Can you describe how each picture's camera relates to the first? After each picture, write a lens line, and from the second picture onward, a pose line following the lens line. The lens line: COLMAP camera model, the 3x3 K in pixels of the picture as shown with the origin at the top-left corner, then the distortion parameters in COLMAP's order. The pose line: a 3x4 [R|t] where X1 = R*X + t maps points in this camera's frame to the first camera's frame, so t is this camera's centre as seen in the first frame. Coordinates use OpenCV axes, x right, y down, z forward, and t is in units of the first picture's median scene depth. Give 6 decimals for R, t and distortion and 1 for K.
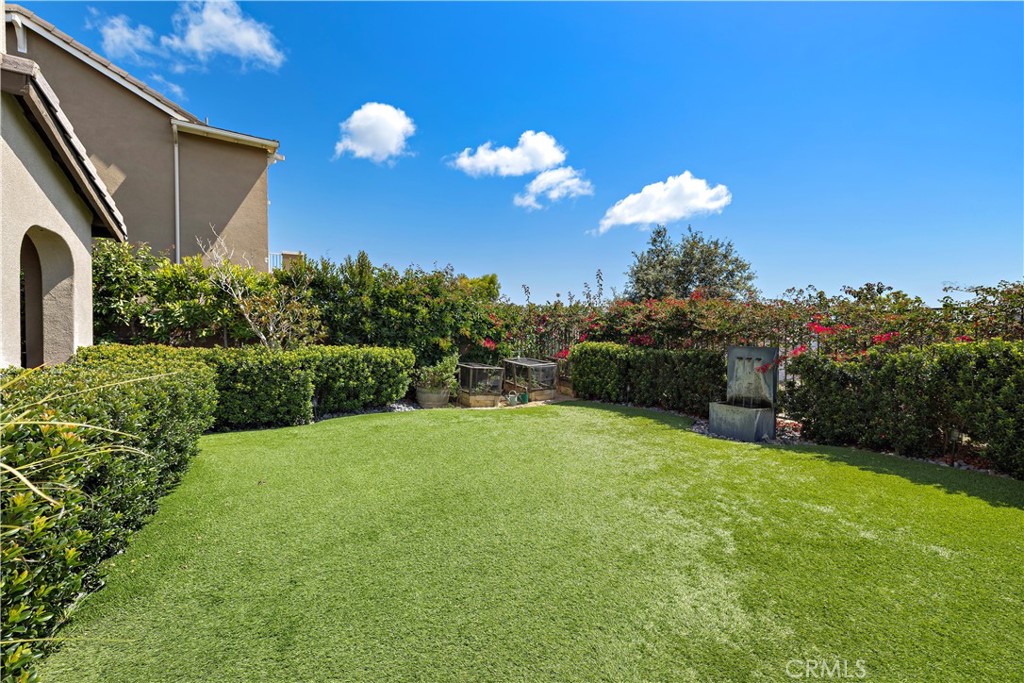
lens RADIAL K [[429.4, 0, 513.6], [0, 429.4, 337.4], [0, 0, 1]] dist [0.002002, 0.000025]
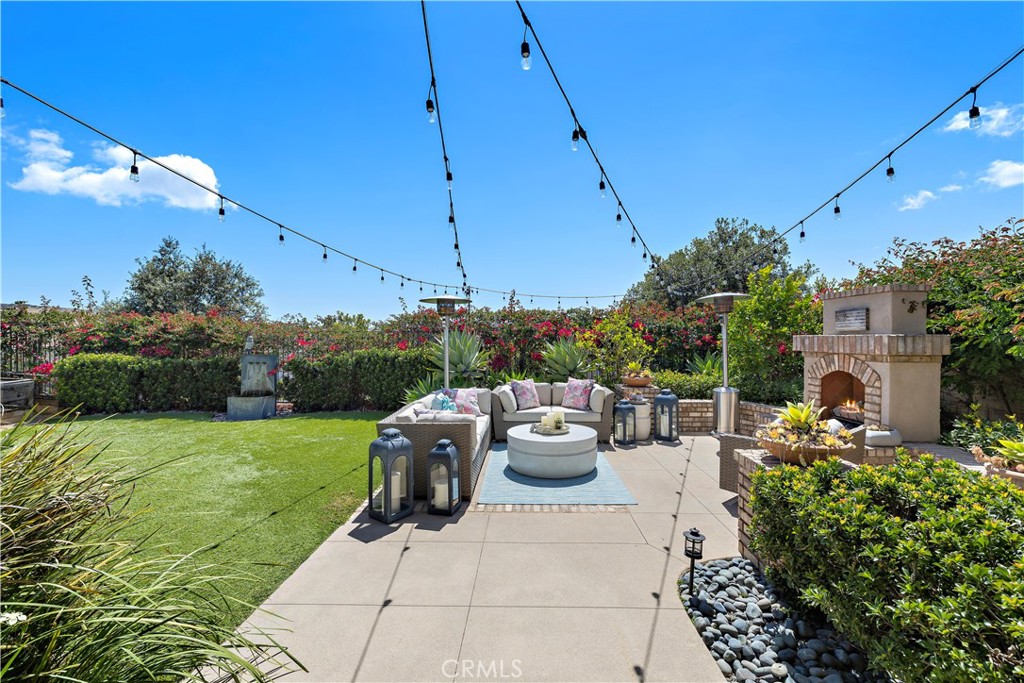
lens RADIAL K [[429.4, 0, 516.1], [0, 429.4, 337.1], [0, 0, 1]] dist [0.002002, 0.000025]
pose [[0.500772, 0.002805, 0.865575, -0.189727], [0.007094, 0.999948, -0.007345, -0.014458], [-0.865550, 0.009819, 0.500726, -0.336654]]
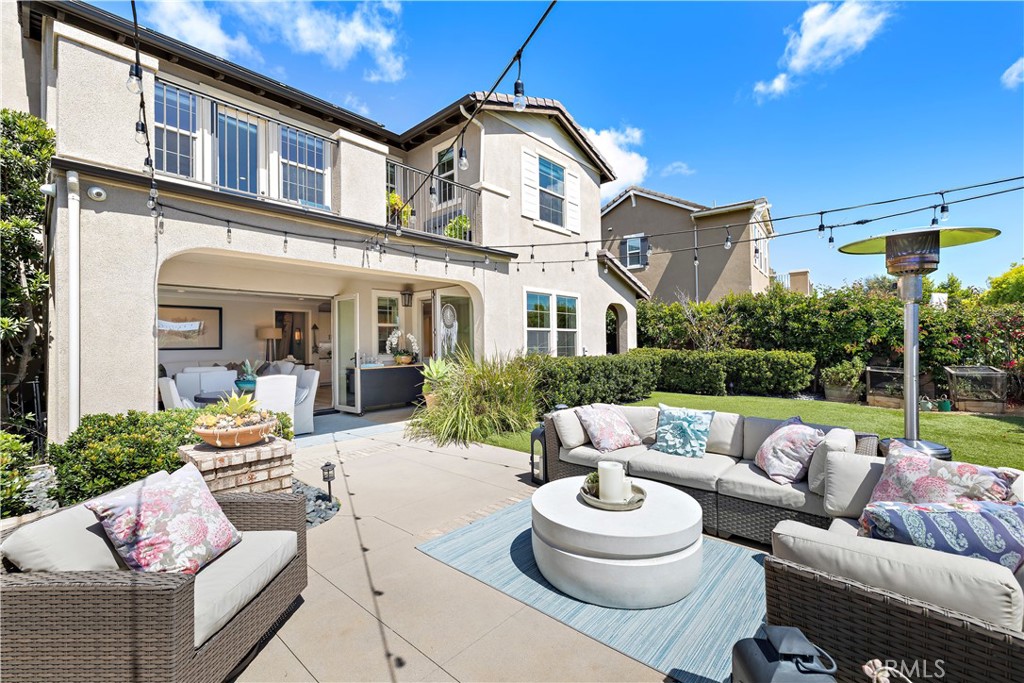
lens RADIAL K [[429.4, 0, 511.8], [0, 429.4, 342.9], [0, 0, 1]] dist [0.002002, 0.000025]
pose [[0.332003, -0.005836, -0.943260, 0.658390], [0.008396, 0.999960, -0.003231, -0.005544], [0.943241, -0.006847, 0.332038, -0.257000]]
